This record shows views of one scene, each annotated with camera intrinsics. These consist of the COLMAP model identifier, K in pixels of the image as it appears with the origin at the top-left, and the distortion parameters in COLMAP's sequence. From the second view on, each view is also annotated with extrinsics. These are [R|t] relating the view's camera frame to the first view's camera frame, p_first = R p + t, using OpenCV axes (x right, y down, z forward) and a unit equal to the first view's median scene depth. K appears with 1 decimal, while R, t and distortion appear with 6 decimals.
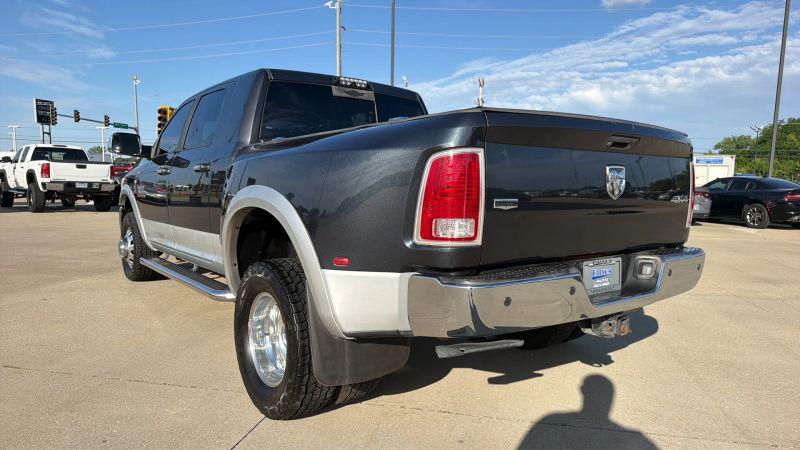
lens RADIAL K [[538.3, 0, 377.3], [0, 538.3, 226.9], [0, 0, 1]] dist [0.028272, -0.034788]
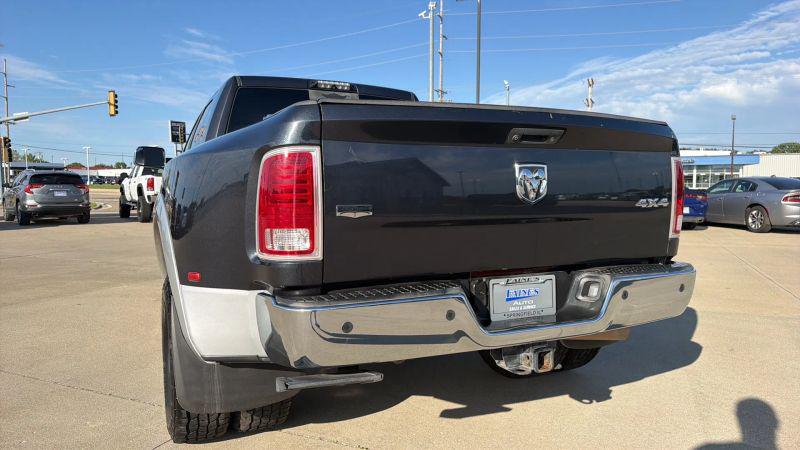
lens RADIAL K [[535.3, 0, 382.8], [0, 535.3, 219.0], [0, 0, 1]] dist [0.028277, -0.024039]
pose [[0.980637, -0.007394, -0.195695, 0.355346], [0.001558, 0.999550, -0.029962, -0.003845], [0.195829, 0.029077, 0.980207, 0.149056]]
